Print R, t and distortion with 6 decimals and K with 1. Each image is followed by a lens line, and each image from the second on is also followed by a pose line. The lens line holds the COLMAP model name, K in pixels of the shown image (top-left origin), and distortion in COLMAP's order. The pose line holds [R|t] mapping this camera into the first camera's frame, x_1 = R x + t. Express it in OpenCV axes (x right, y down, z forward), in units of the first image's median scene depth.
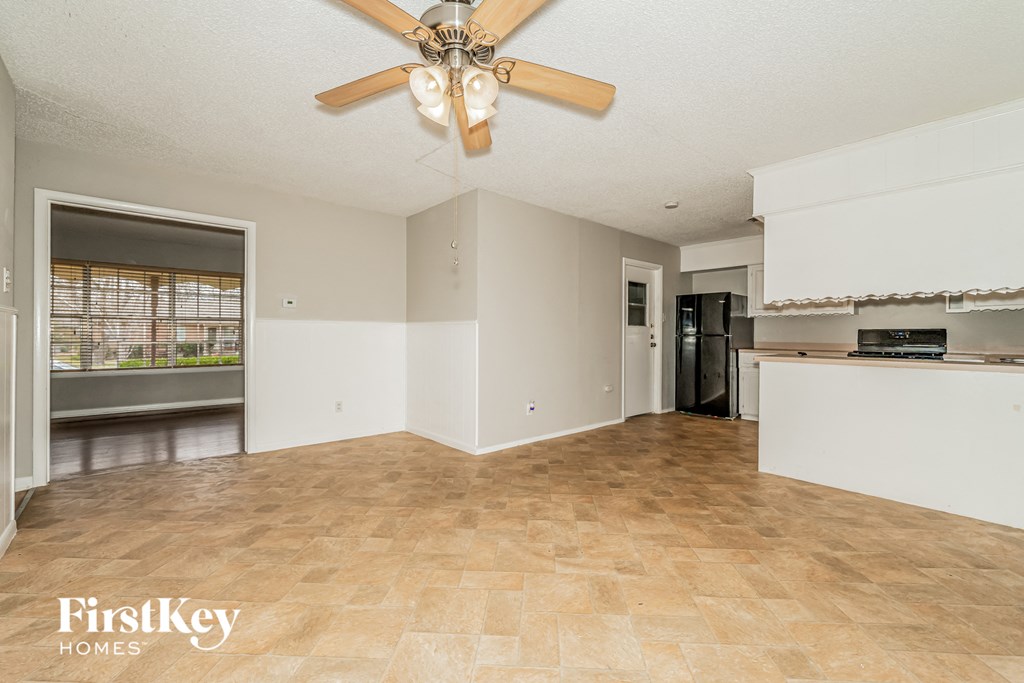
lens RADIAL K [[422.9, 0, 511.0], [0, 422.9, 340.9], [0, 0, 1]] dist [0.001425, -0.000081]
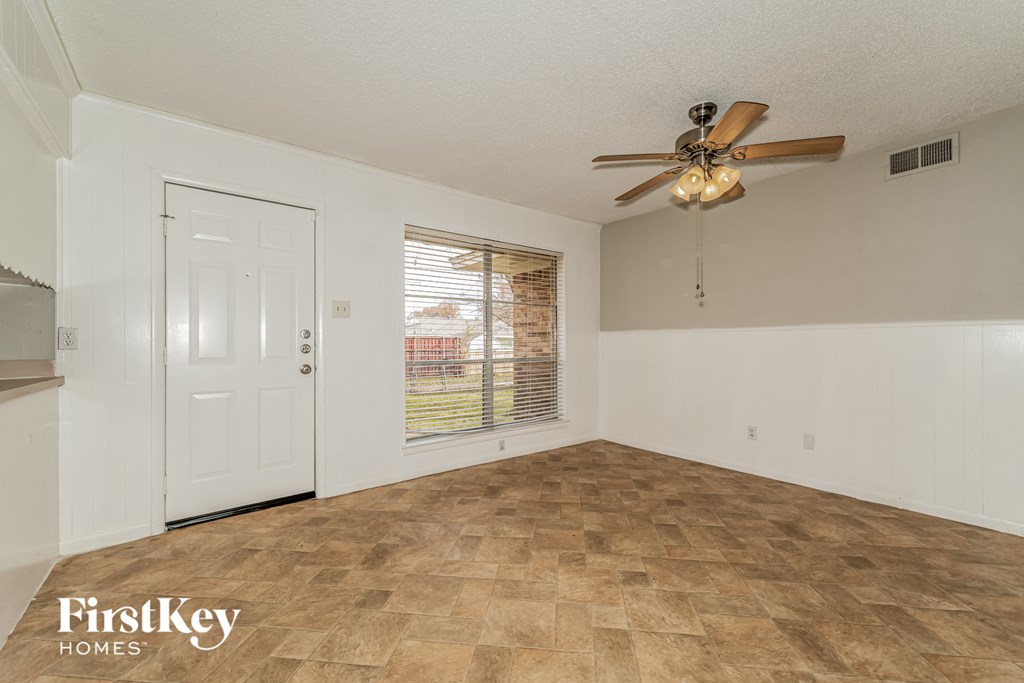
lens RADIAL K [[422.9, 0, 512.1], [0, 422.9, 341.7], [0, 0, 1]] dist [0.001425, -0.000081]
pose [[-0.998421, -0.002030, 0.056139, 0.324923], [-0.001877, 0.999994, 0.002778, -0.016845], [-0.056145, 0.002668, -0.998419, 1.808249]]
